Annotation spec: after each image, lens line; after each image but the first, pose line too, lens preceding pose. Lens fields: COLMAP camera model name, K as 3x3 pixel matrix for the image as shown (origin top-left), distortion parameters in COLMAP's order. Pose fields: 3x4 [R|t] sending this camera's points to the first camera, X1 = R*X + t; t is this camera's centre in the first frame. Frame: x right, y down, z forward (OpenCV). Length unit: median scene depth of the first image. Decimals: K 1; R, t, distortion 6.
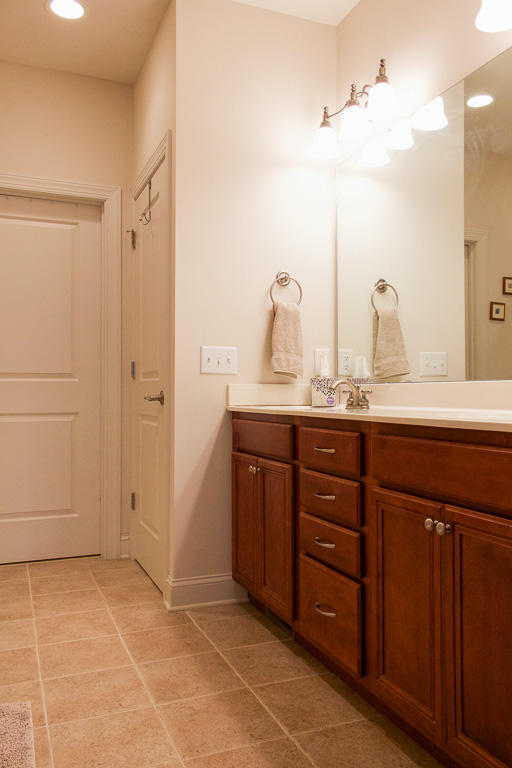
lens RADIAL K [[616.7, 0, 256.0], [0, 616.7, 384.0], [0, 0, 1]] dist [-0.011815, -0.008717]
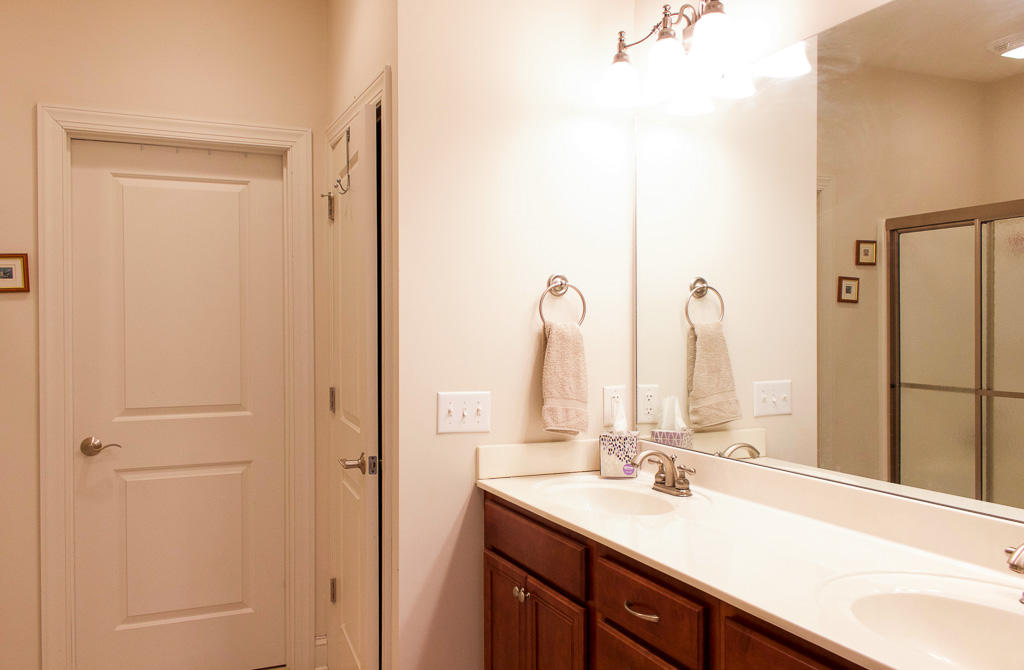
lens RADIAL K [[836.9, 0, 512.0], [0, 836.9, 335.0], [0, 0, 1]] dist [-0.016487, -0.002334]
pose [[0.999573, -0.003422, 0.029016, -0.032718], [0.002904, 0.999836, 0.017888, -0.133575], [-0.029072, -0.017796, 0.999419, 0.086811]]
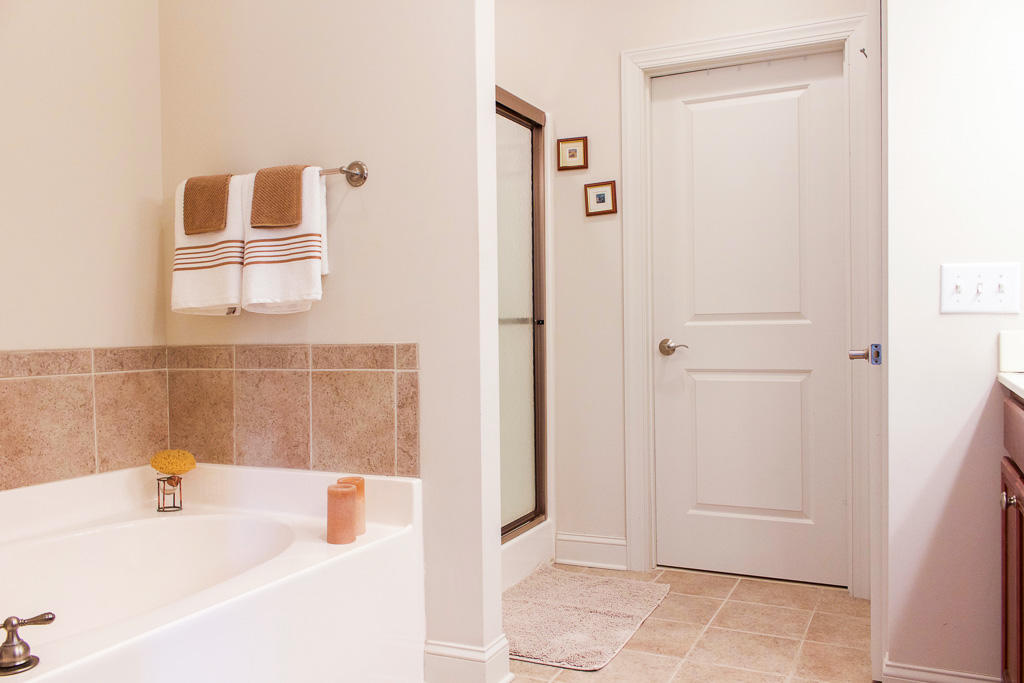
lens RADIAL K [[826.7, 0, 512.4], [0, 826.7, 345.6], [0, 0, 1]] dist [-0.005424, -0.003554]
pose [[0.669155, 0.009094, -0.743067, 0.198509], [0.020590, 0.999314, 0.030772, -0.018151], [0.742838, -0.035891, 0.668509, 0.196283]]
